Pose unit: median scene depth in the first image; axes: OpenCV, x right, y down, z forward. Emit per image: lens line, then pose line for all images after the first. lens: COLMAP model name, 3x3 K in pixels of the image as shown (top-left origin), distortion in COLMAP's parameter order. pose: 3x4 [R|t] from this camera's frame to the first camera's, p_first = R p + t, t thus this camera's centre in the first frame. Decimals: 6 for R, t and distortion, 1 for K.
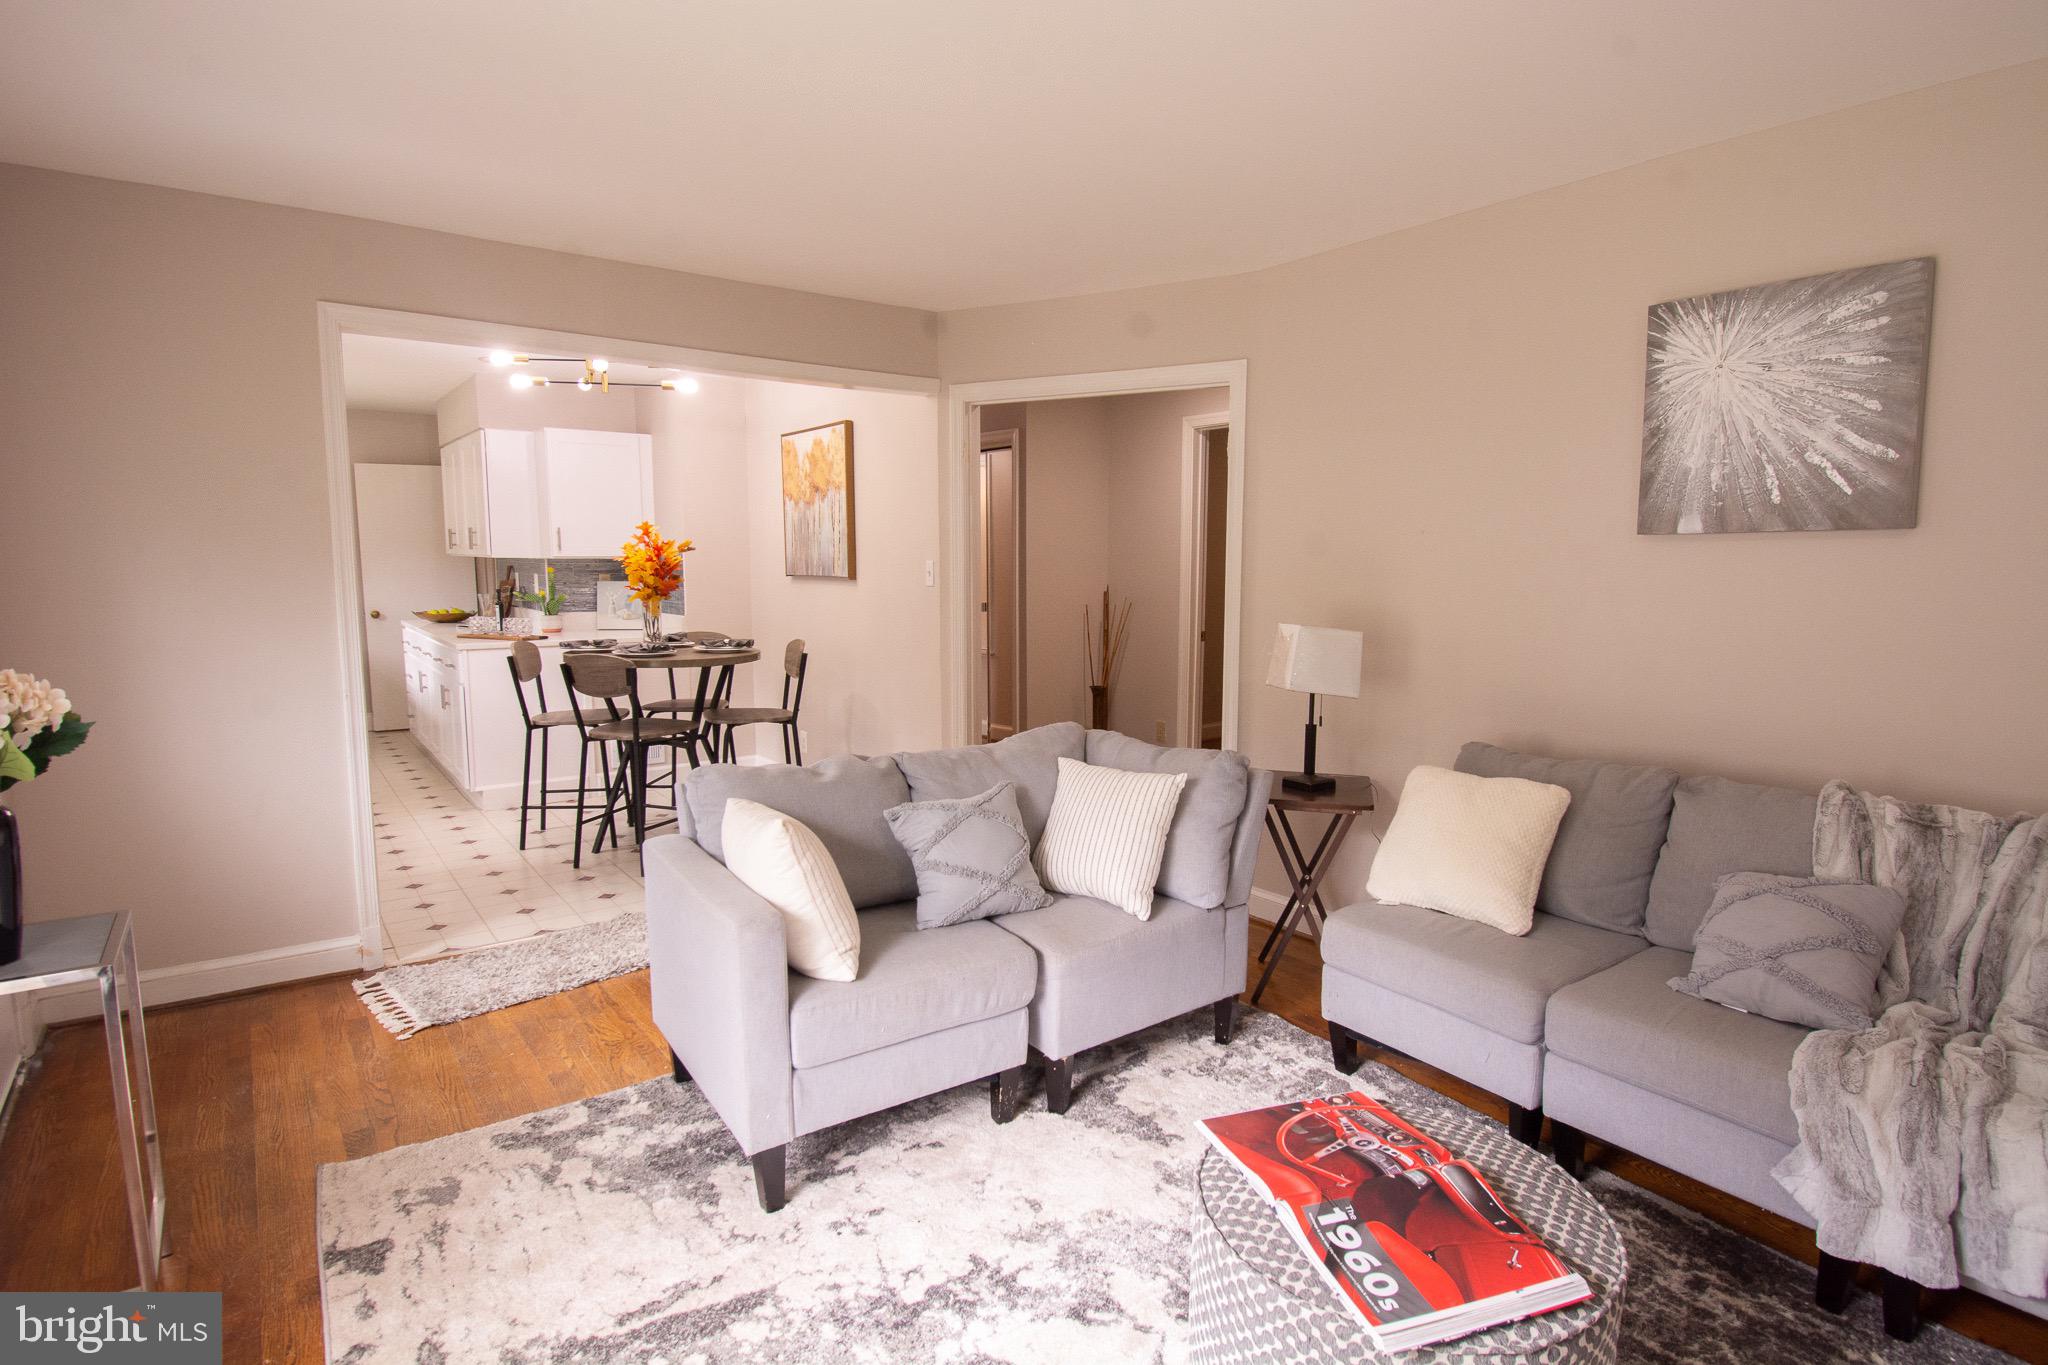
lens RADIAL K [[1058.4, 0, 1036.6], [0, 1058.4, 682.0], [0, 0, 1]] dist [0.002932, -0.014894]
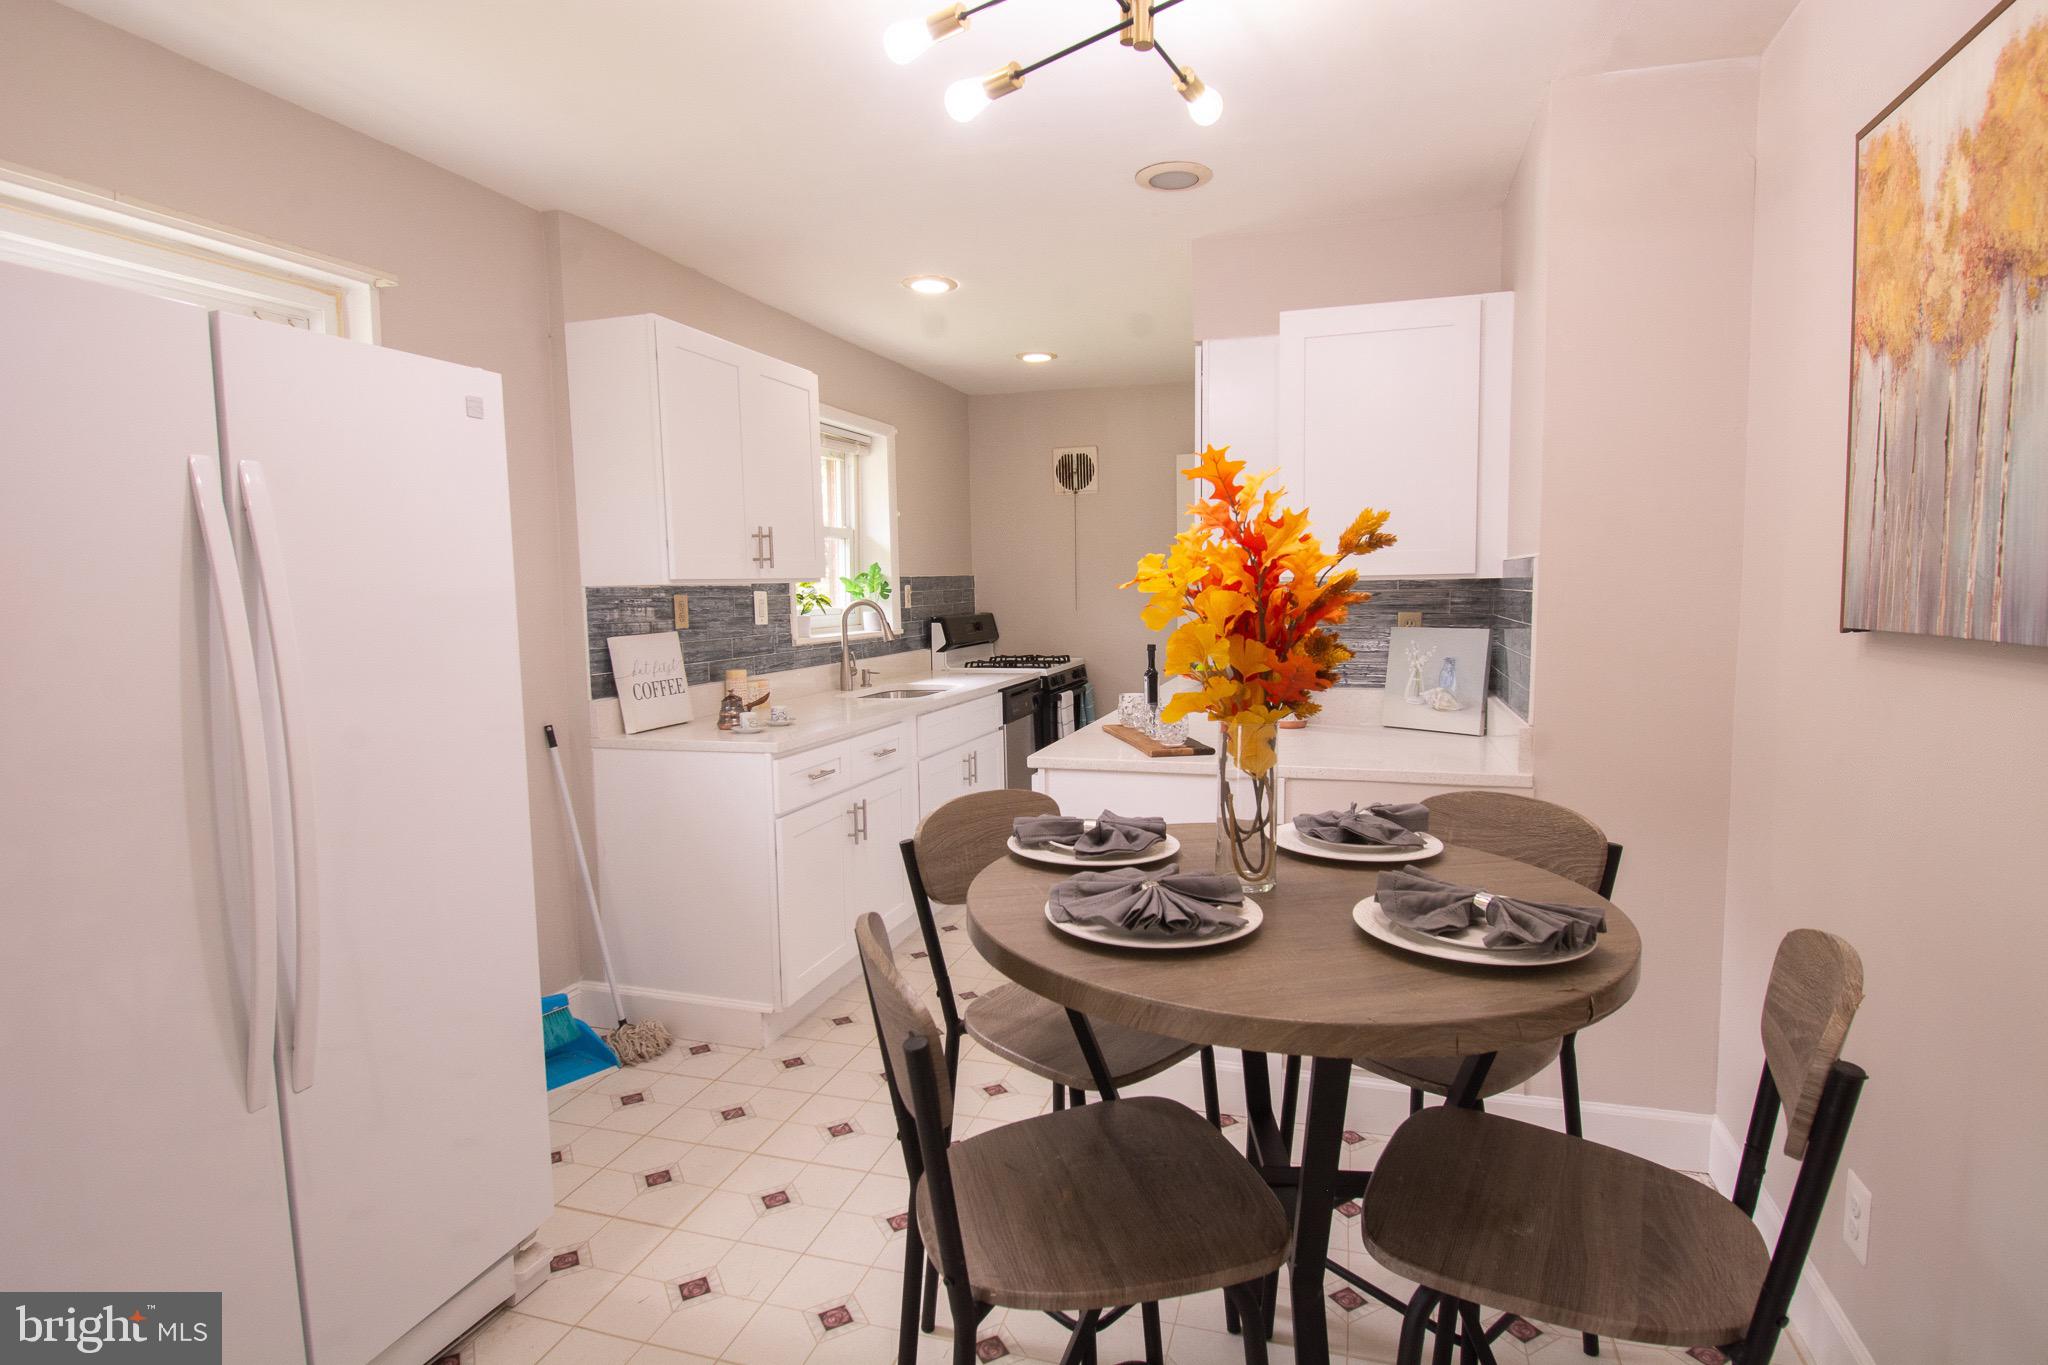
lens RADIAL K [[1058.4, 0, 1036.6], [0, 1058.4, 682.0], [0, 0, 1]] dist [0.002932, -0.014894]
pose [[0.589889, 0.060408, -0.805222, -0.119882], [-0.076251, 0.996909, 0.018928, -0.067094], [0.803876, 0.050234, 0.592672, 0.585687]]
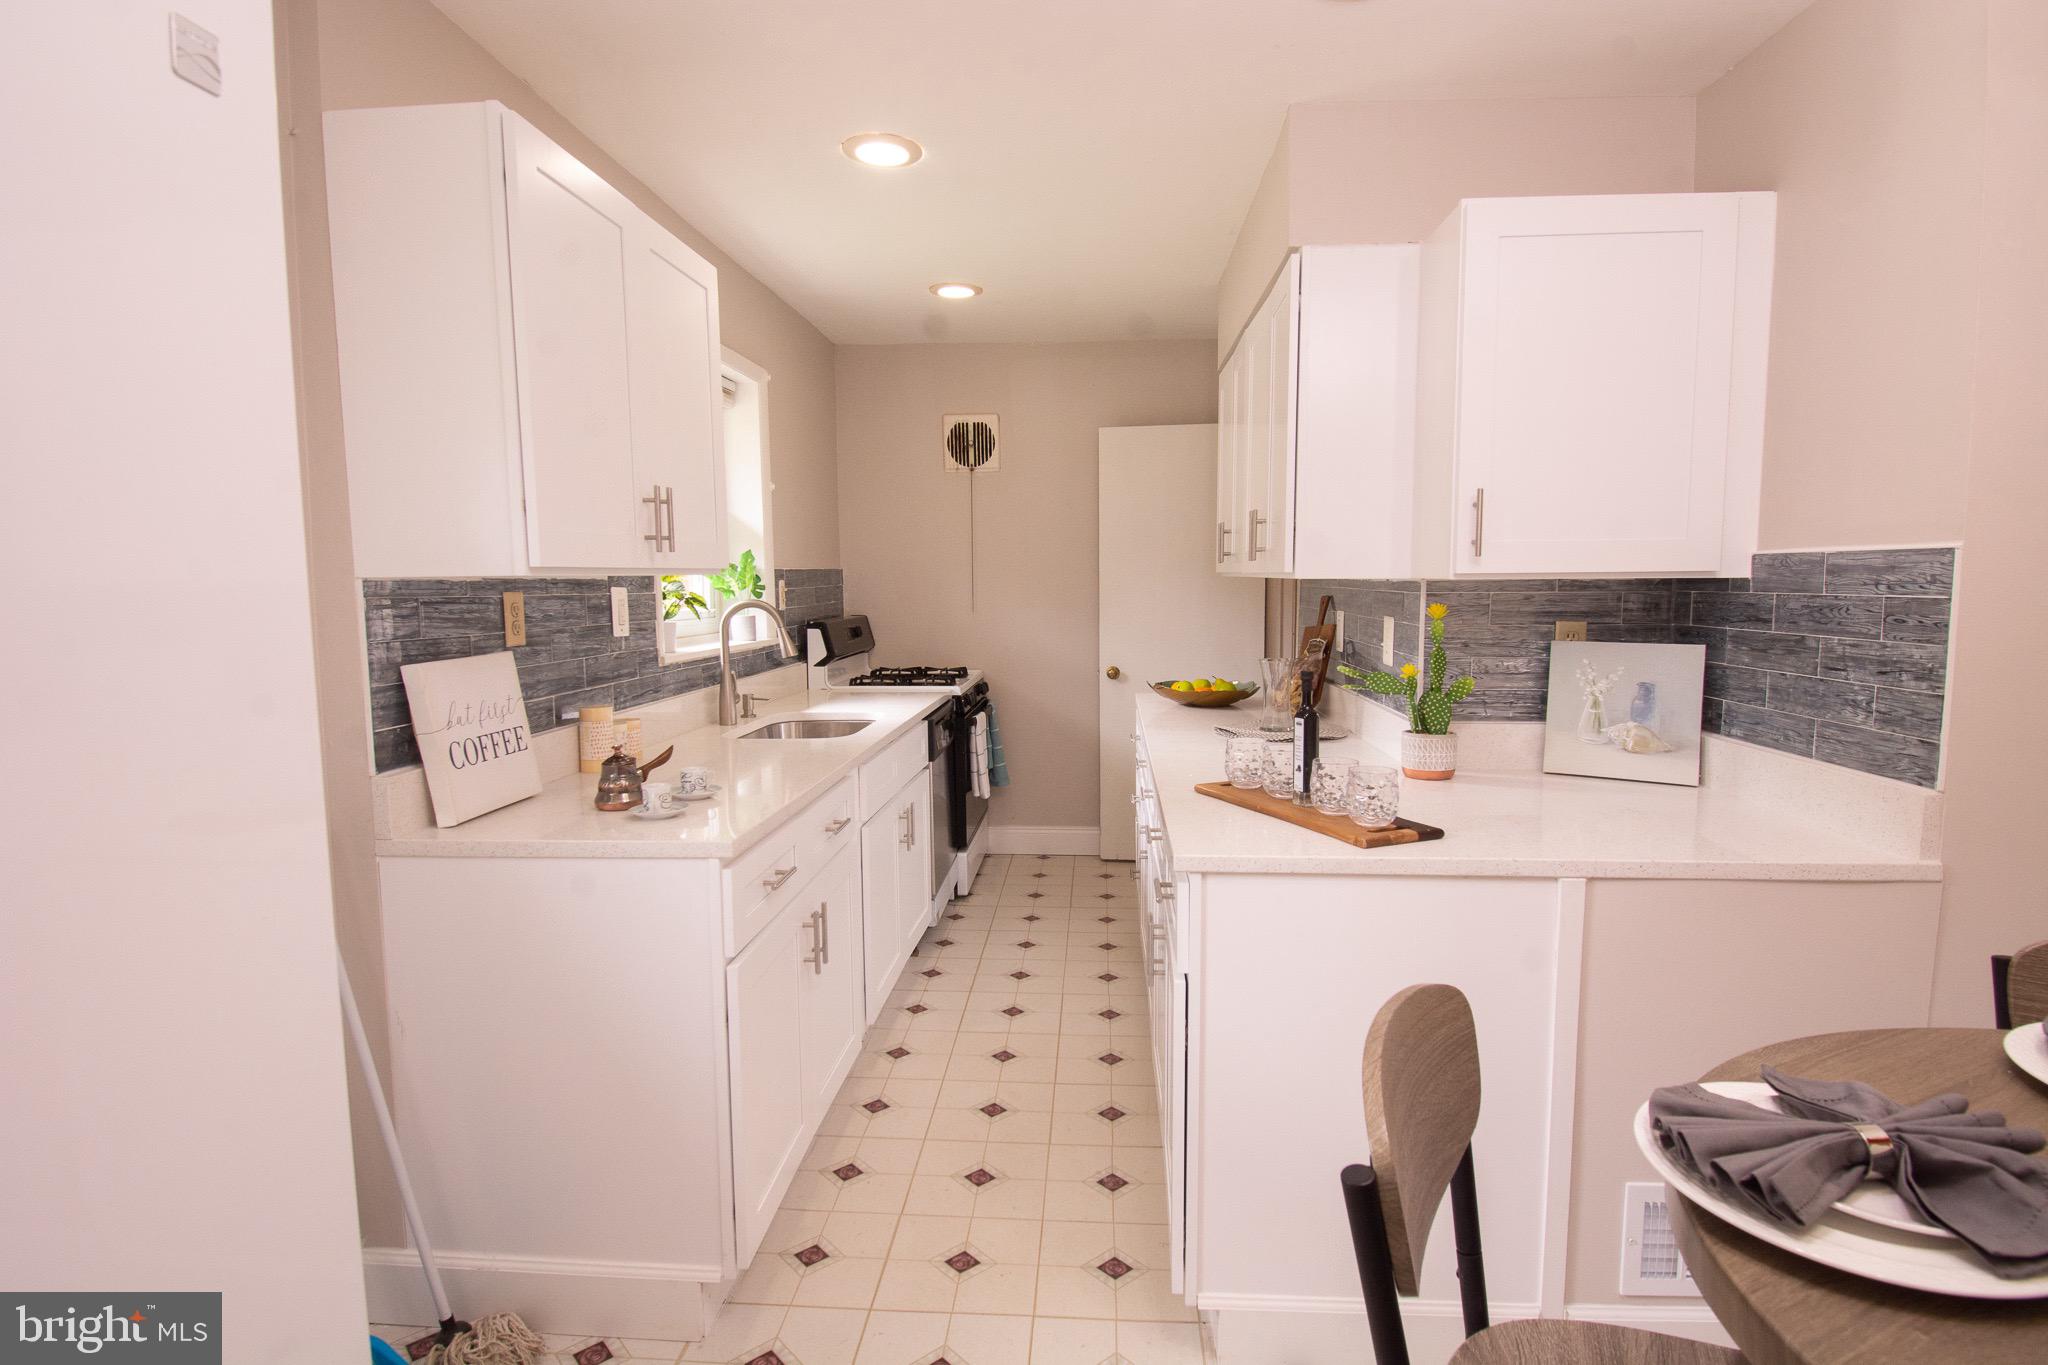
lens RADIAL K [[1058.4, 0, 1036.6], [0, 1058.4, 682.0], [0, 0, 1]] dist [0.002932, -0.014894]
pose [[0.759202, 0.053318, -0.648667, -0.313831], [-0.065720, 0.997825, 0.005098, -0.071431], [0.647528, 0.038760, 0.761055, 0.608295]]
